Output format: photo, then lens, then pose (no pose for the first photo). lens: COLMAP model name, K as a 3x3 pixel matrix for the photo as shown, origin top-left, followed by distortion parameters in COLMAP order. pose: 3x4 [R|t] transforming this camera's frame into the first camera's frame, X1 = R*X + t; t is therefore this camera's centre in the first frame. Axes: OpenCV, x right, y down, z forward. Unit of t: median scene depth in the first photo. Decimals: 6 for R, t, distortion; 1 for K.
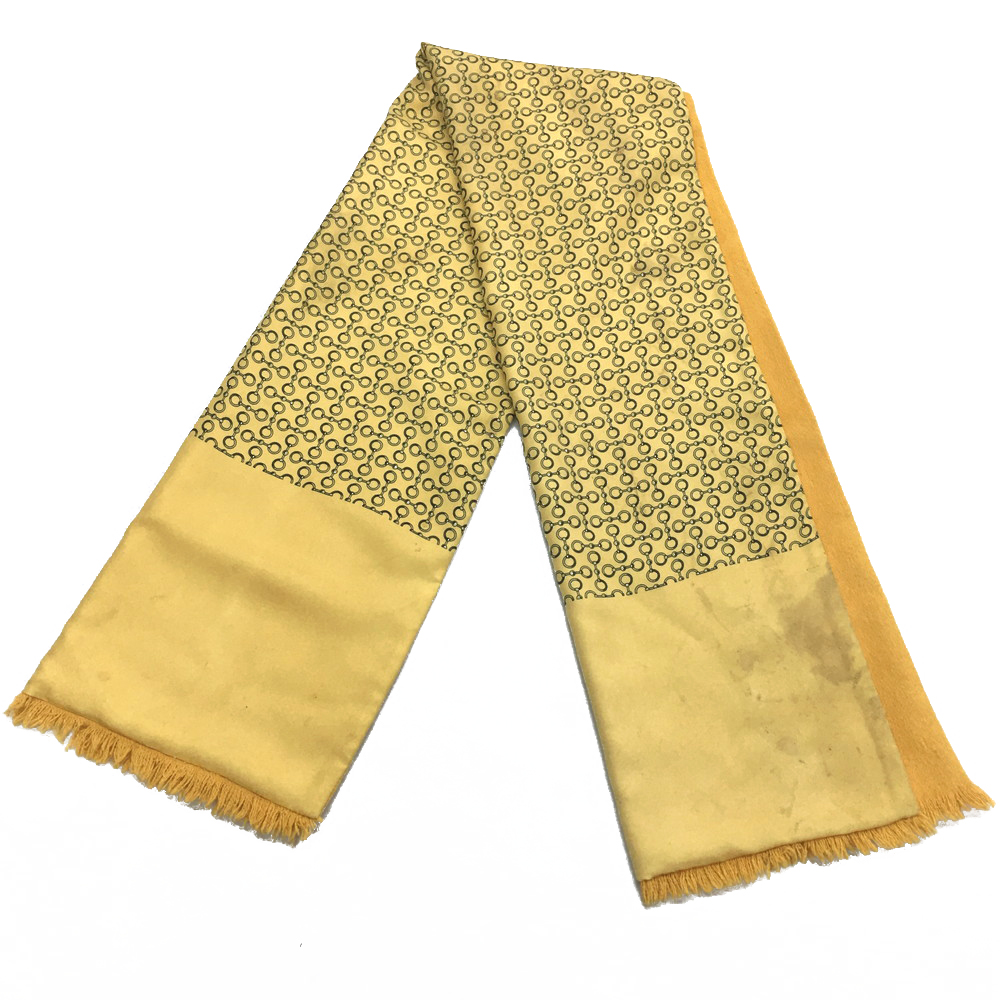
lens RADIAL K [[948.9, 0, 500.0], [0, 948.9, 500.0], [0, 0, 1]] dist [0.032036, -0.031285]
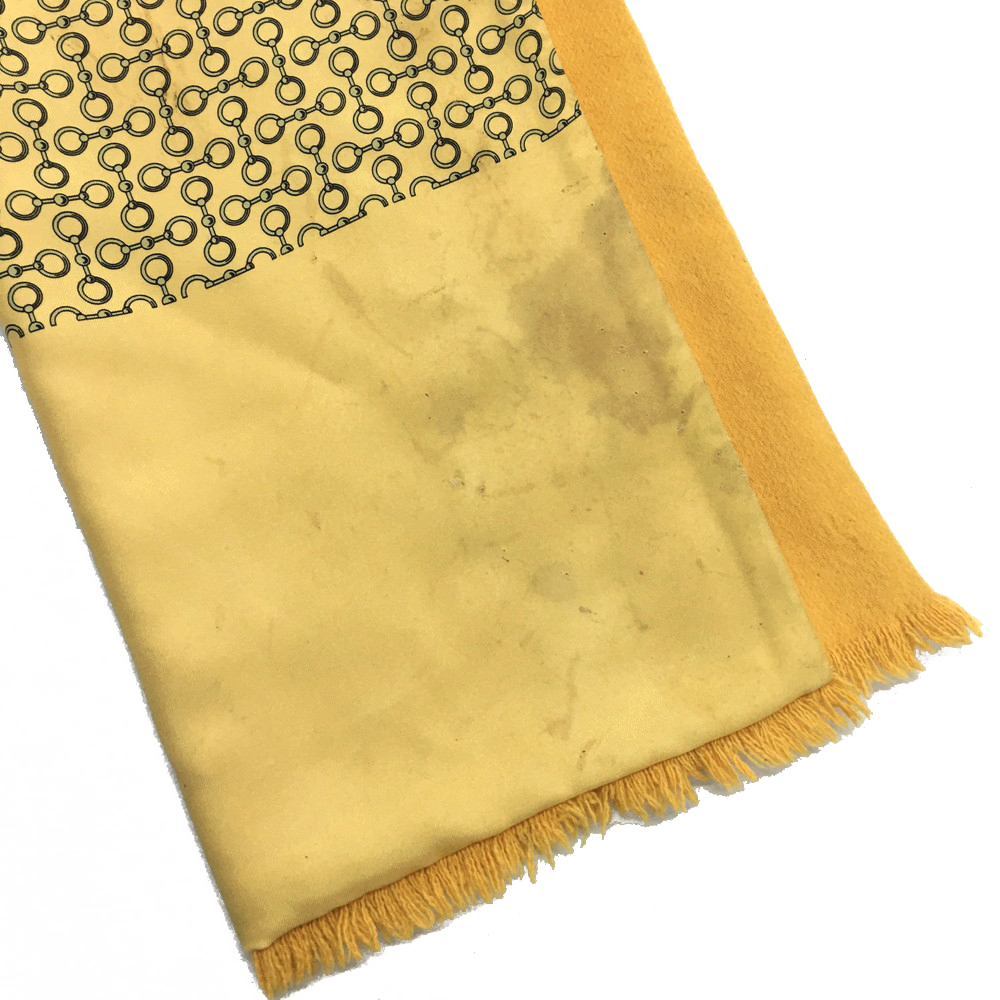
lens RADIAL K [[948.9, 0, 500.0], [0, 948.9, 500.0], [0, 0, 1]] dist [0.032036, -0.031285]
pose [[0.976301, -0.171004, 0.132641, 0.217040], [0.132621, 0.957072, 0.257729, 0.097002], [-0.171020, -0.234030, 0.957070, 0.561363]]
